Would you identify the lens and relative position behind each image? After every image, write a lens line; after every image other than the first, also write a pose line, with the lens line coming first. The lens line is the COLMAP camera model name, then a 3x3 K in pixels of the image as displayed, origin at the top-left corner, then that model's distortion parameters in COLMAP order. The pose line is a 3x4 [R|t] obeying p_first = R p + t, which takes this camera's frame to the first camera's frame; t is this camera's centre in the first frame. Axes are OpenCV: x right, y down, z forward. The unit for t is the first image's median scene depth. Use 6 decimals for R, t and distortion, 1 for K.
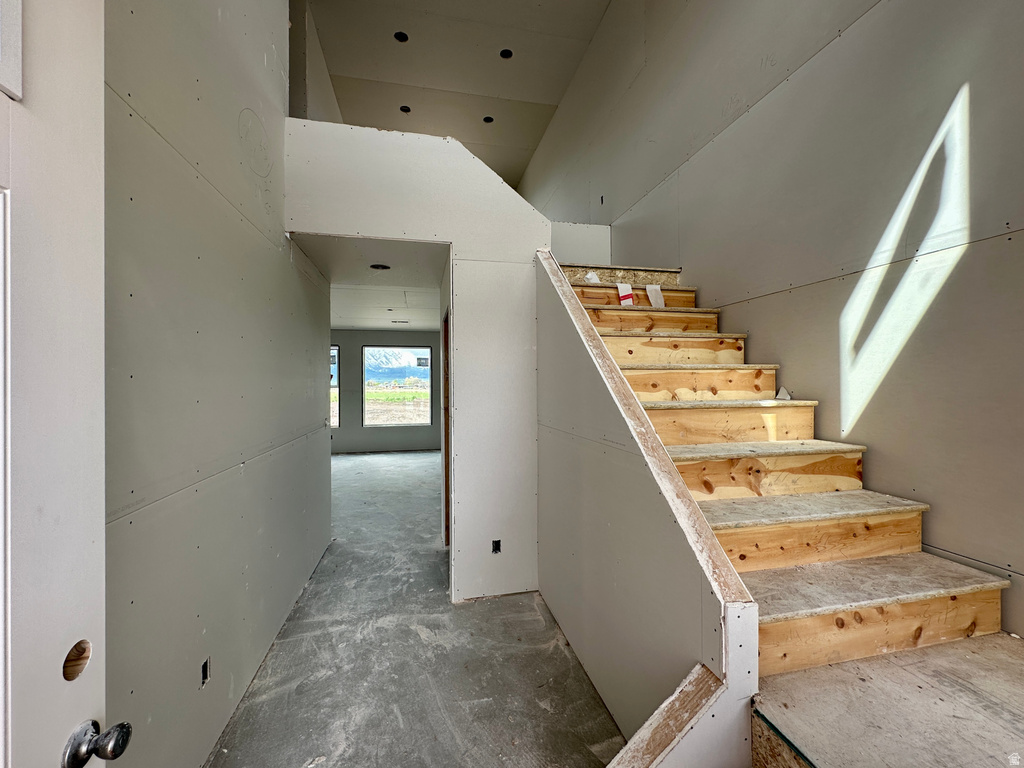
lens RADIAL K [[407.0, 0, 512.0], [0, 407.0, 384.0], [0, 0, 1]] dist [0.000676, -0.000105]
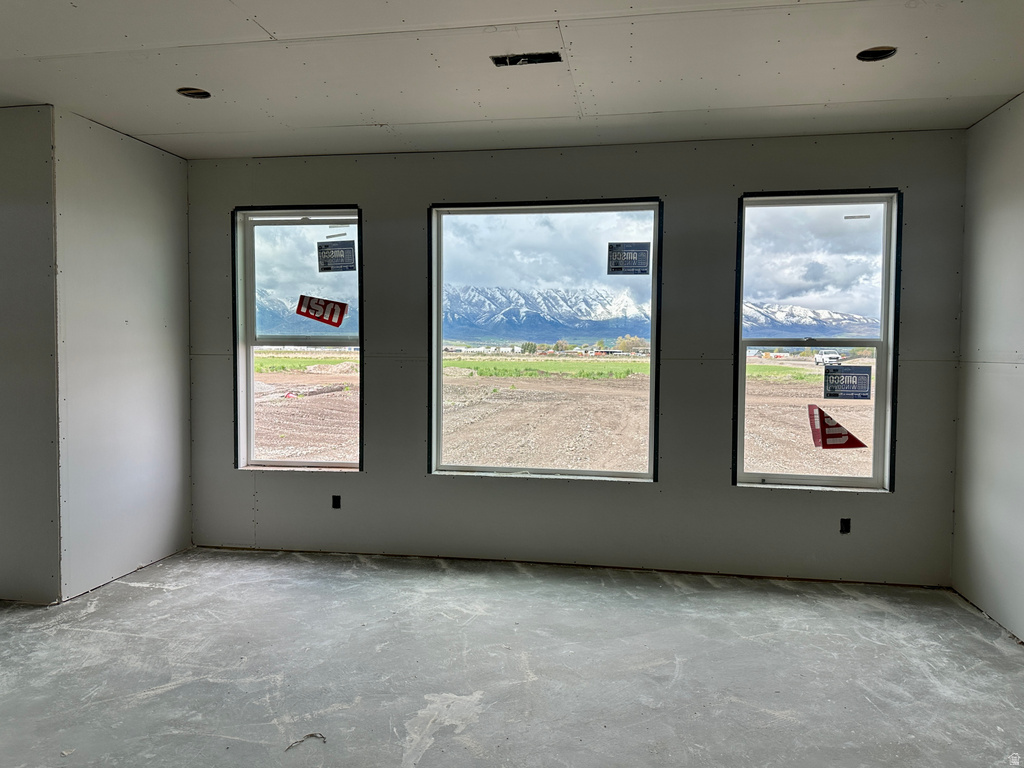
lens RADIAL K [[727.7, 0, 512.0], [0, 727.7, 384.0], [0, 0, 1]] dist [0.081155, -0.106390]
pose [[0.921873, 0.031096, -0.386244, -0.097124], [-0.012023, 0.998590, 0.051700, 0.007856], [0.387307, -0.043017, 0.920947, 0.505523]]
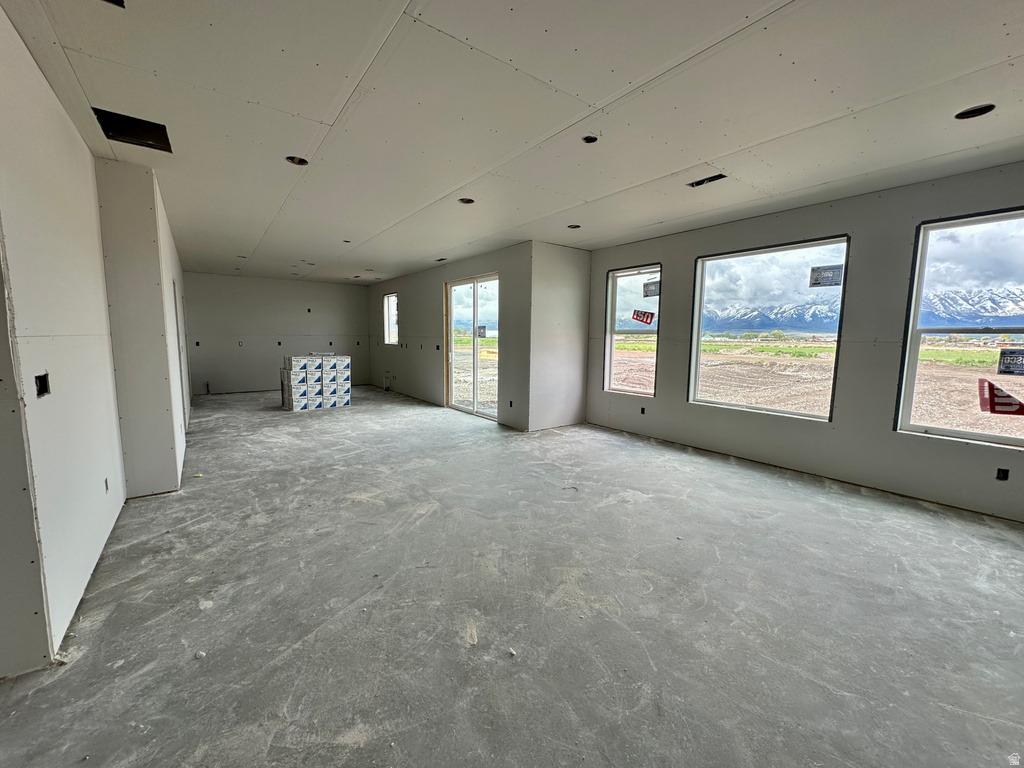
lens RADIAL K [[407.0, 0, 512.0], [0, 407.0, 384.0], [0, 0, 1]] dist [0.000676, -0.000105]
pose [[0.408011, 0.116940, -0.905457, 0.049137], [-0.012236, 0.992374, 0.122651, 0.010894], [0.912895, -0.038964, 0.406330, 0.519695]]
